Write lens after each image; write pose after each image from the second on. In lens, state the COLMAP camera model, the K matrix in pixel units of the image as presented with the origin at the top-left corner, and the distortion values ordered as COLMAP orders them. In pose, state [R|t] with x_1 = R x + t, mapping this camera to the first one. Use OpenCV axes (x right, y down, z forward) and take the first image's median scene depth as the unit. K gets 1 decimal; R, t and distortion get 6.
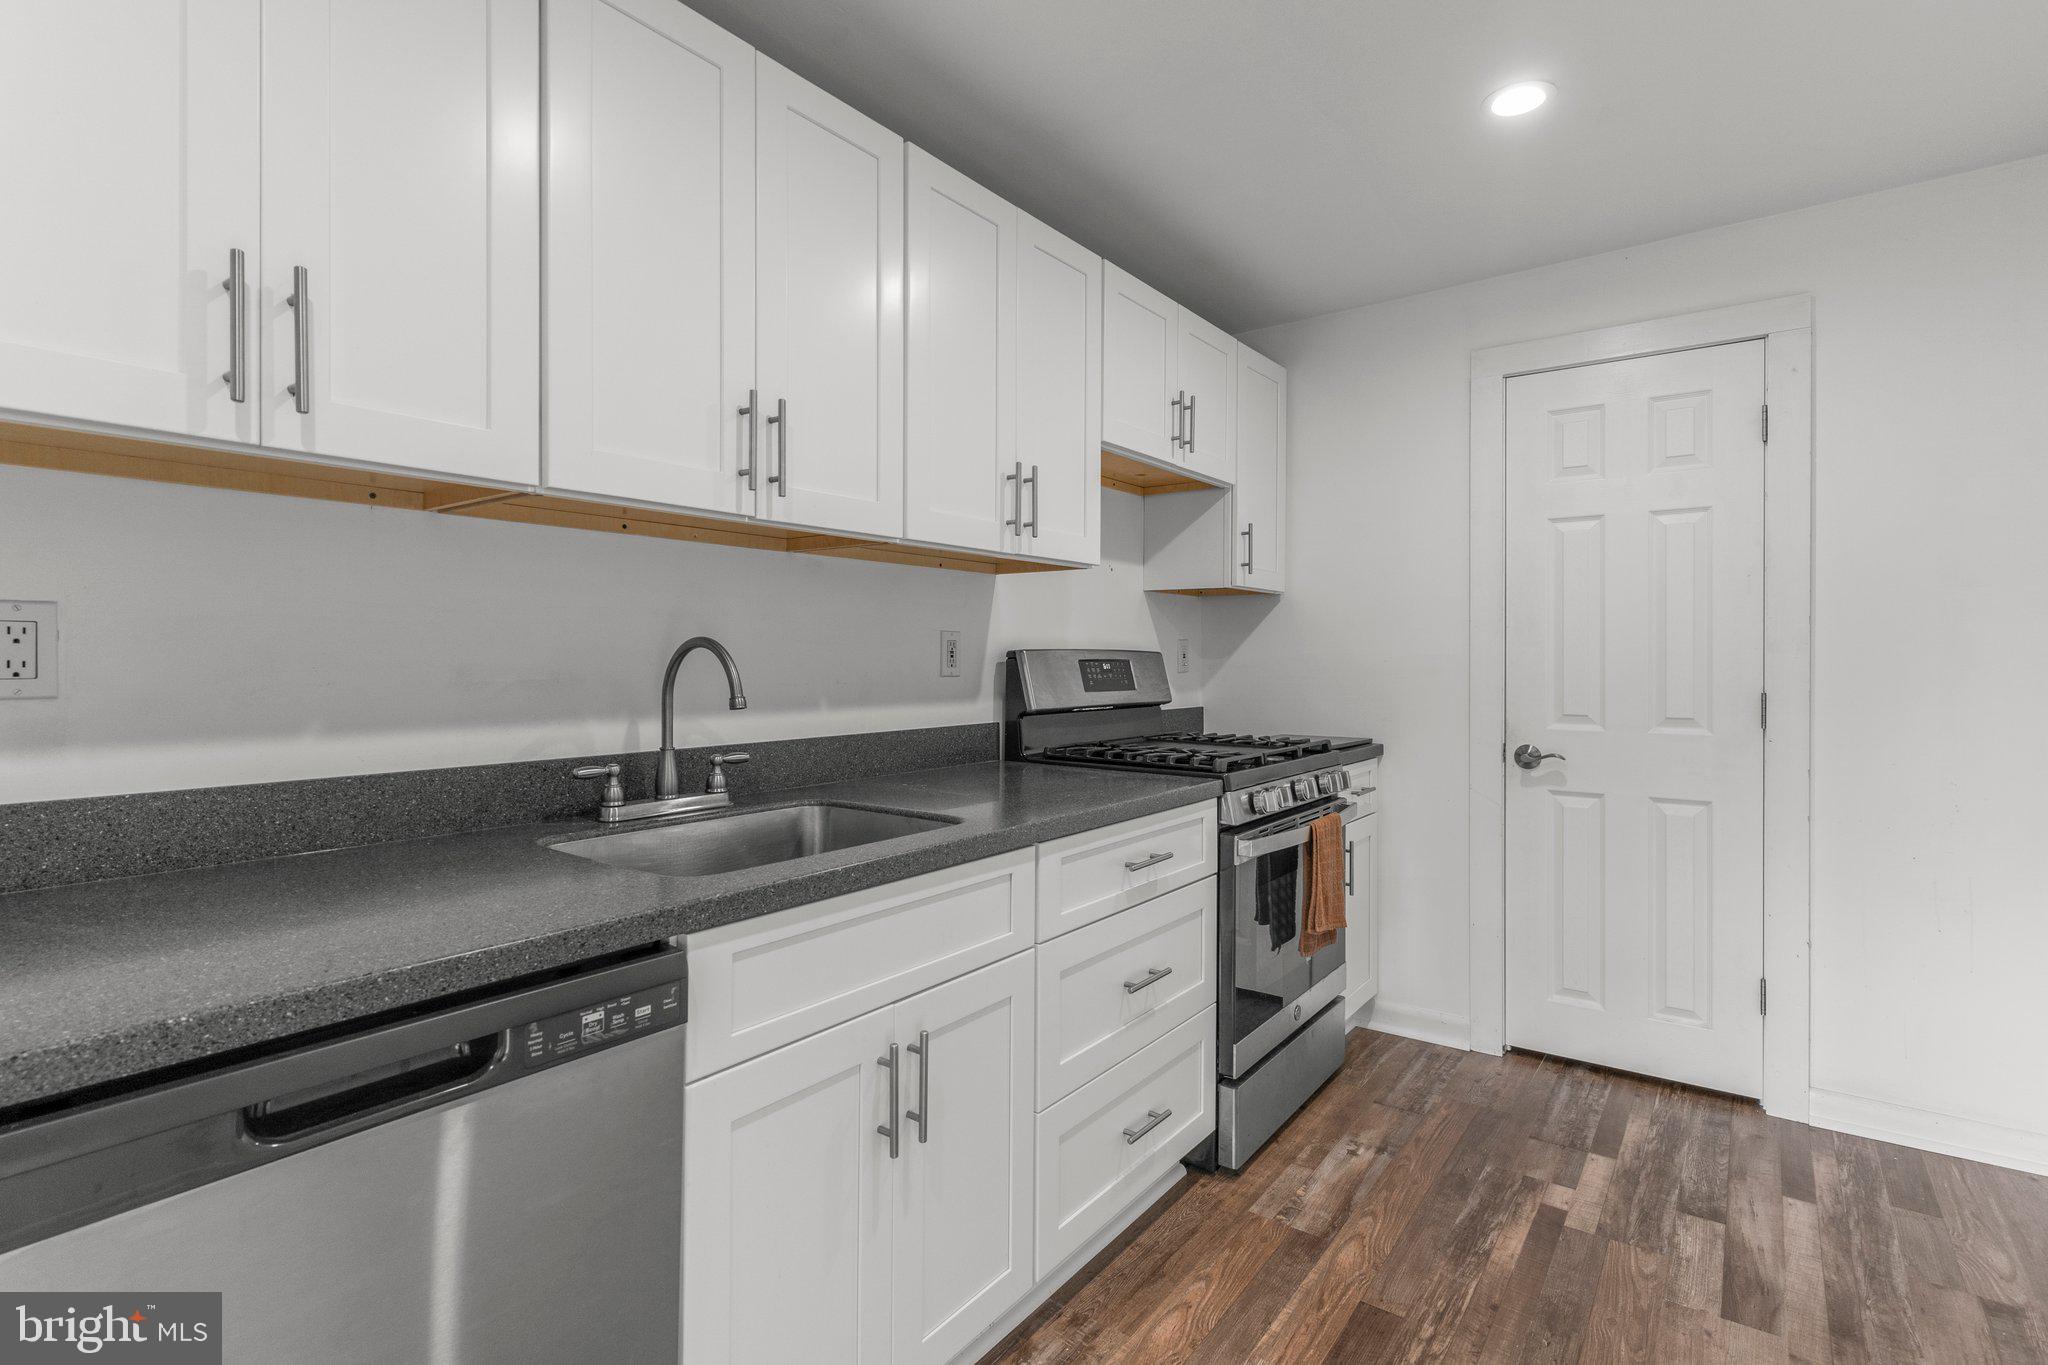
lens RADIAL K [[1002.2, 0, 1019.9], [0, 1002.2, 660.6], [0, 0, 1]] dist [0.003782, -0.000281]
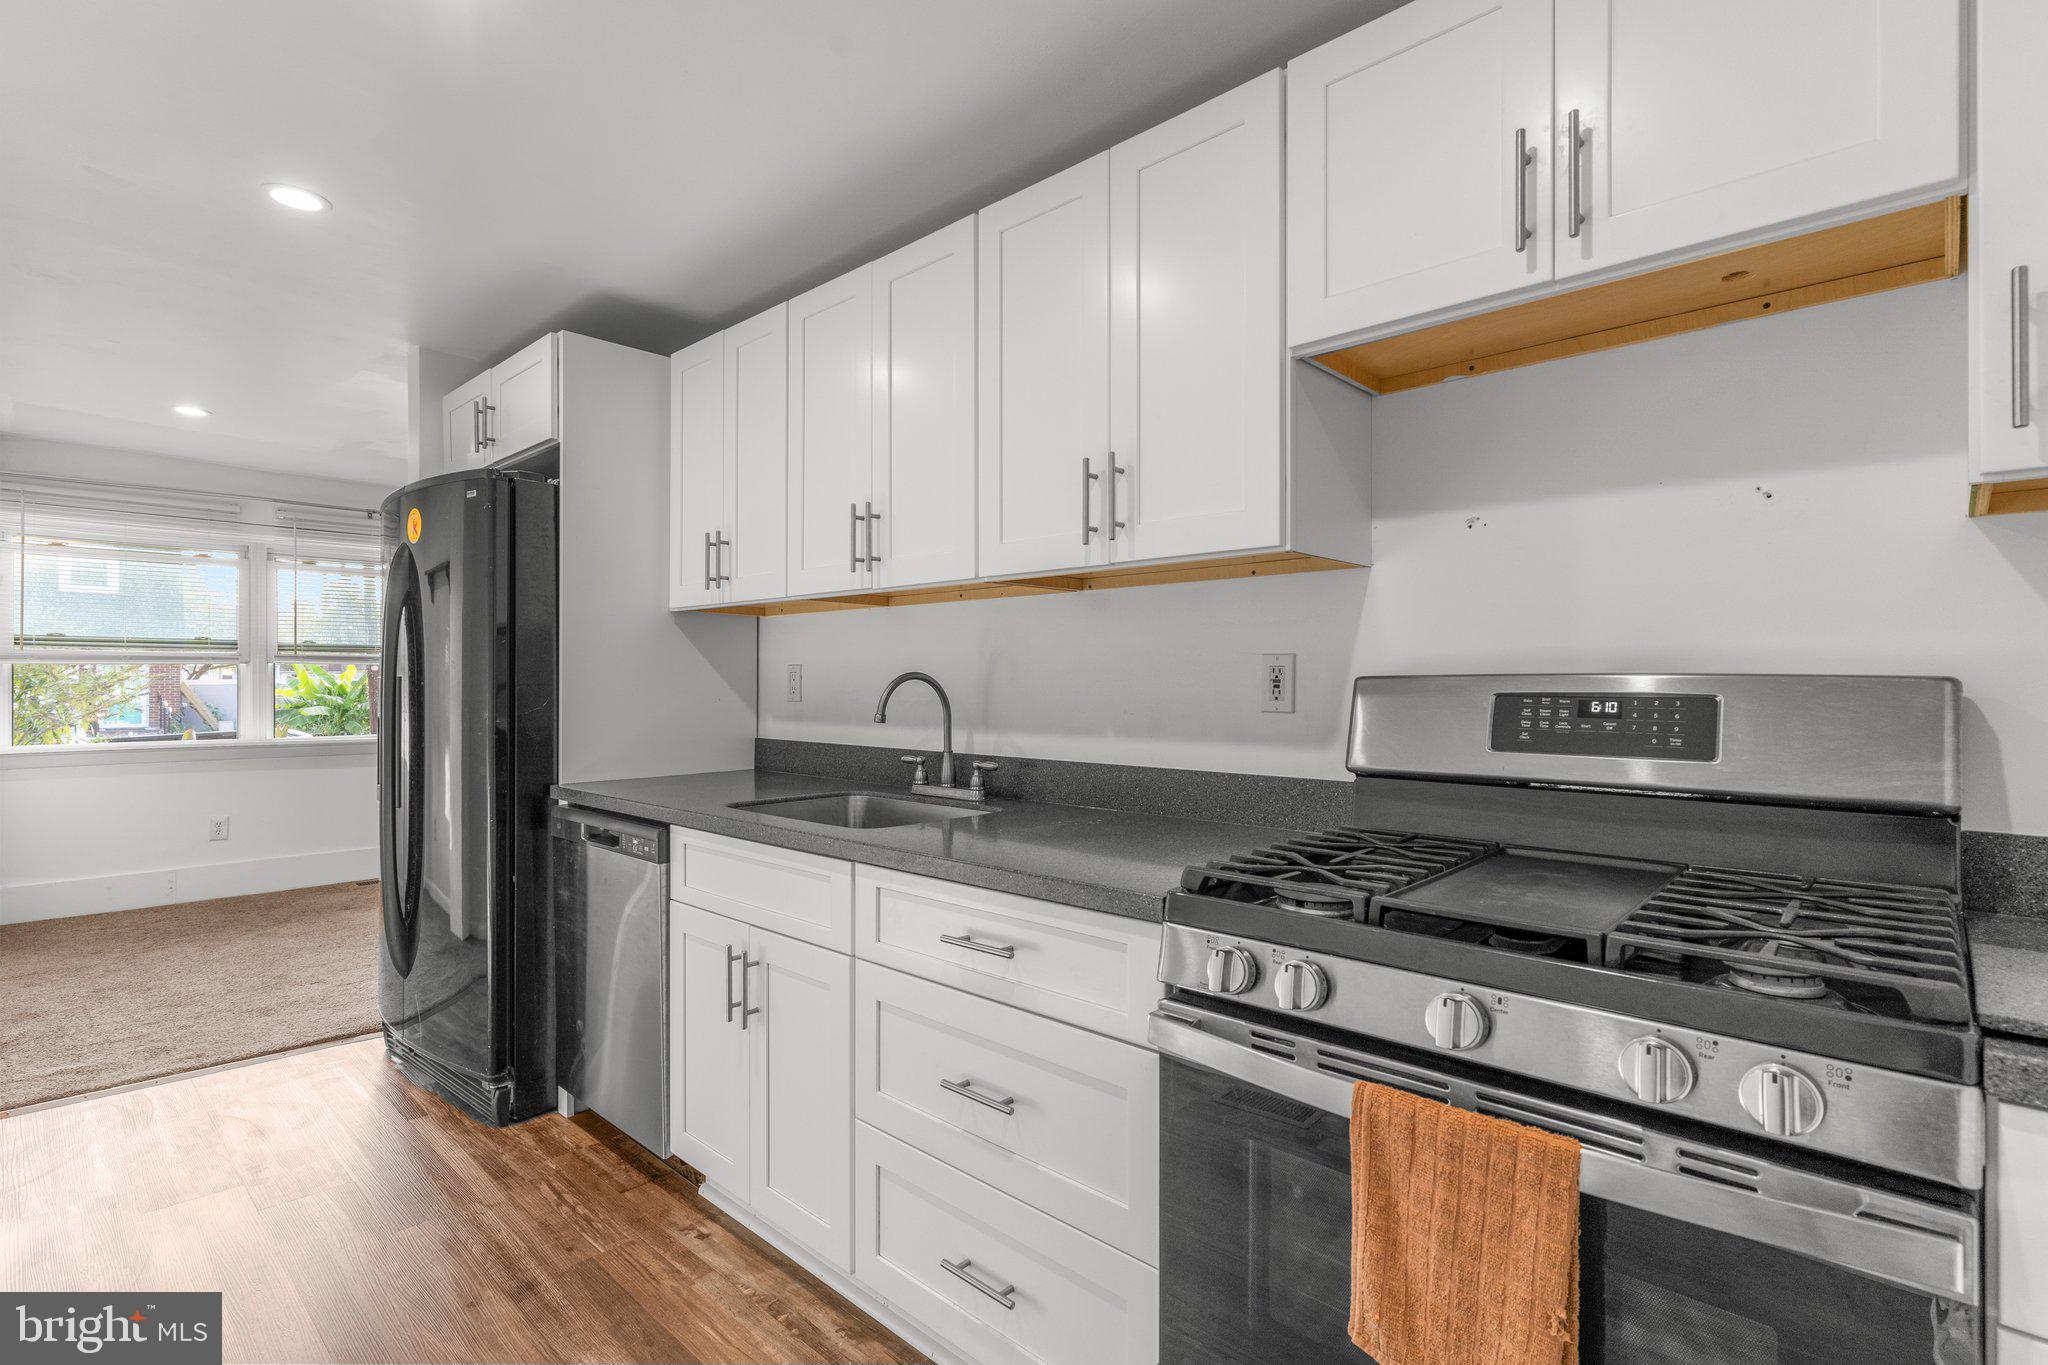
lens RADIAL K [[1002.2, 0, 1041.1], [0, 1002.2, 679.0], [0, 0, 1]] dist [0.003782, -0.000281]
pose [[-0.123001, -0.006249, -0.992387, 0.795531], [-0.004716, 0.999973, -0.005713, -0.004990], [0.992395, 0.003977, -0.123027, 1.005209]]
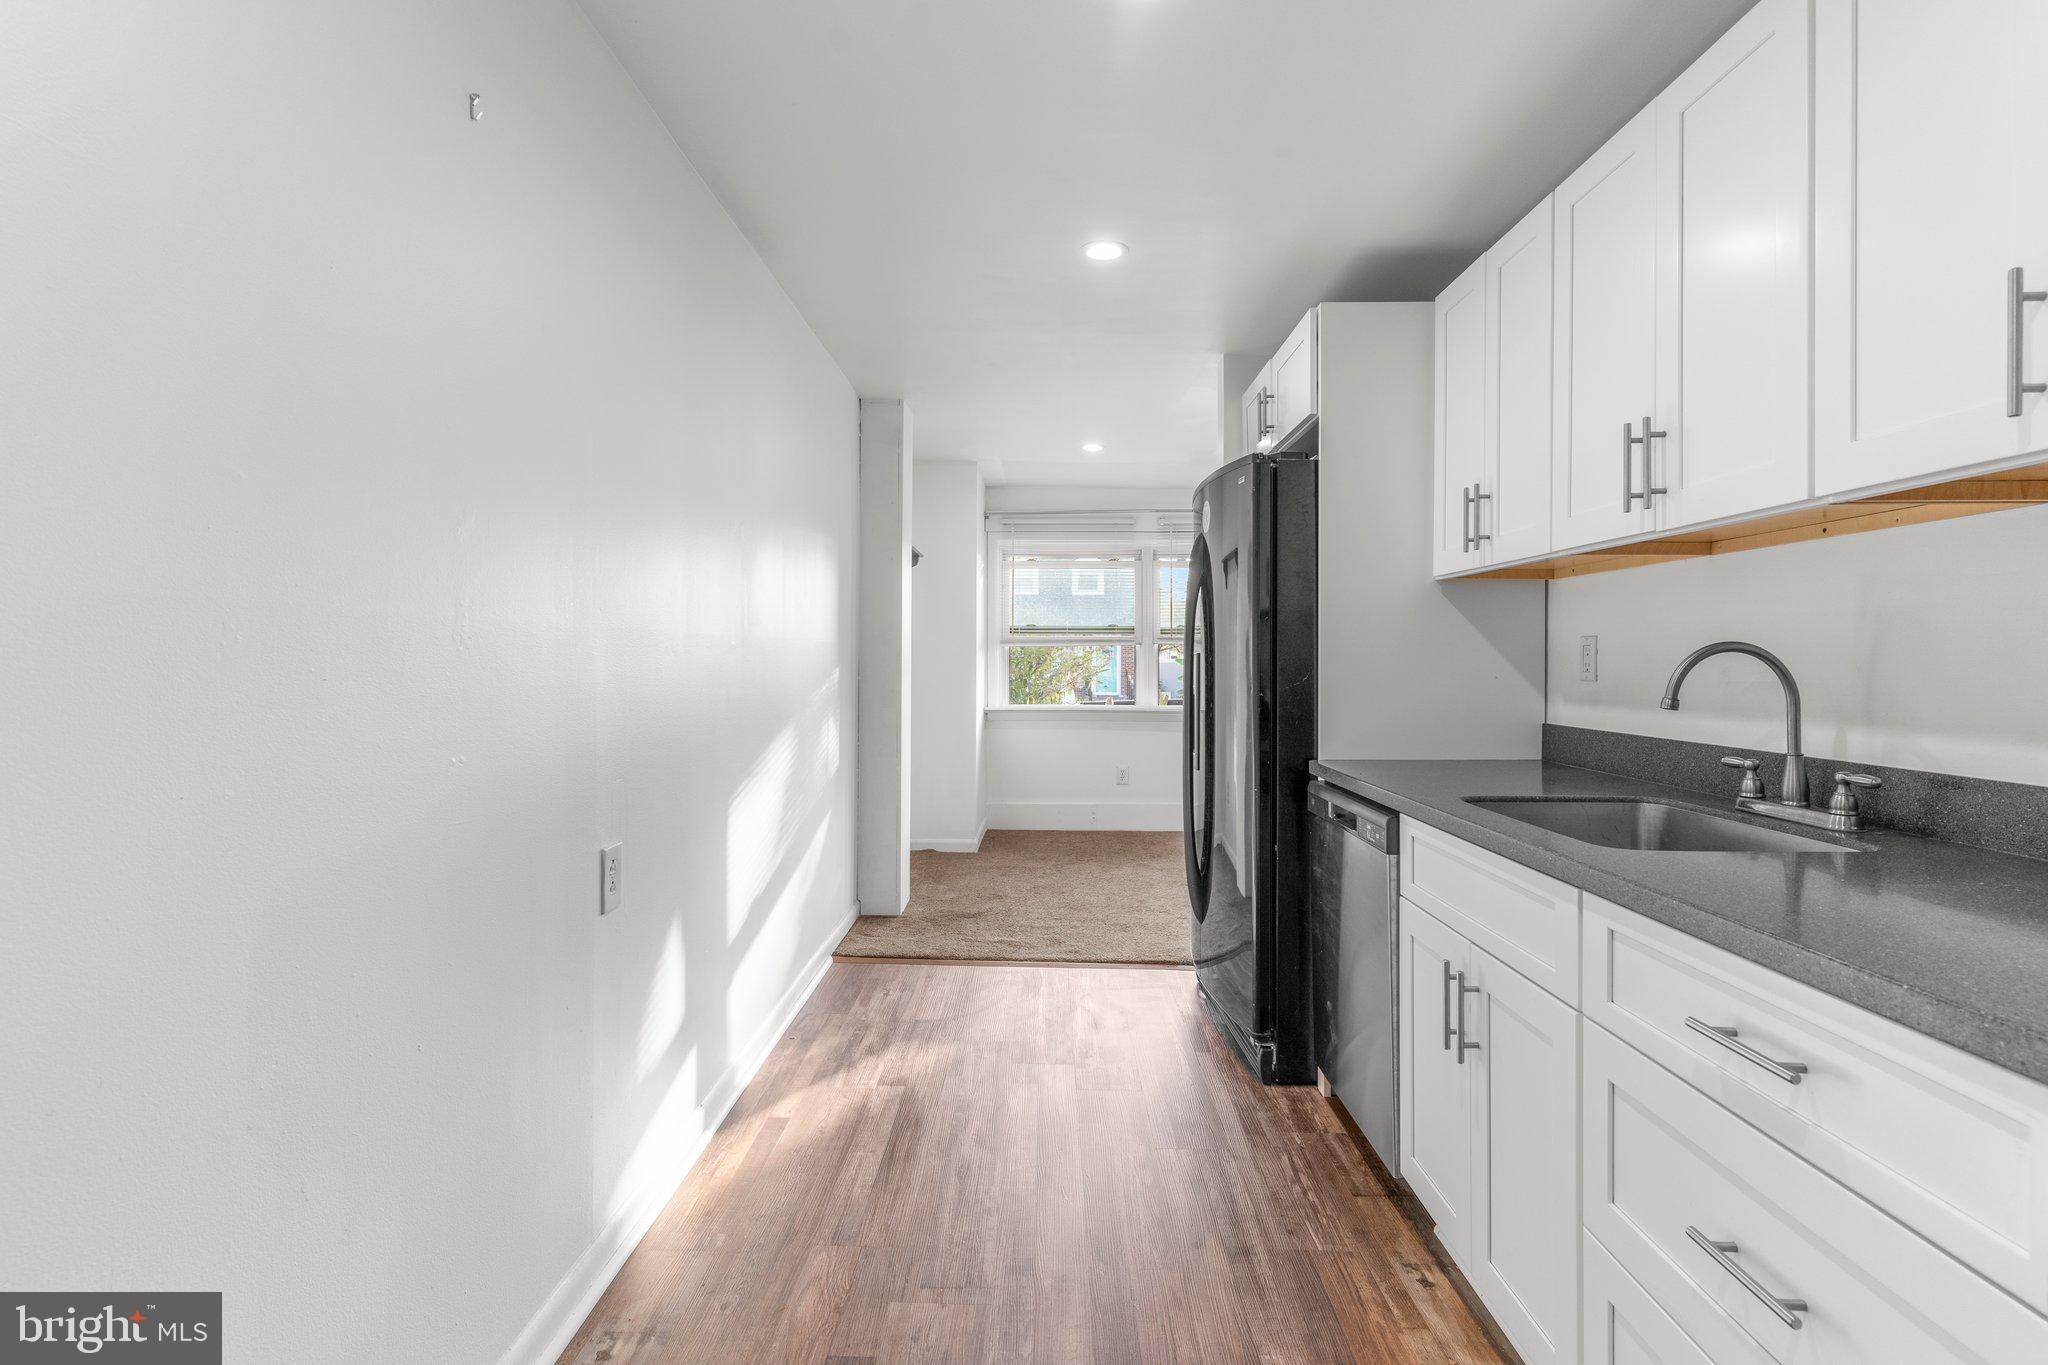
lens RADIAL K [[1002.2, 0, 991.1], [0, 1002.2, 662.3], [0, 0, 1]] dist [0.003782, -0.000281]
pose [[-0.835948, -0.002036, -0.548805, 0.654170], [-0.004446, 0.999985, 0.003062, -0.001589], [0.548790, 0.004999, -0.835945, 1.073001]]
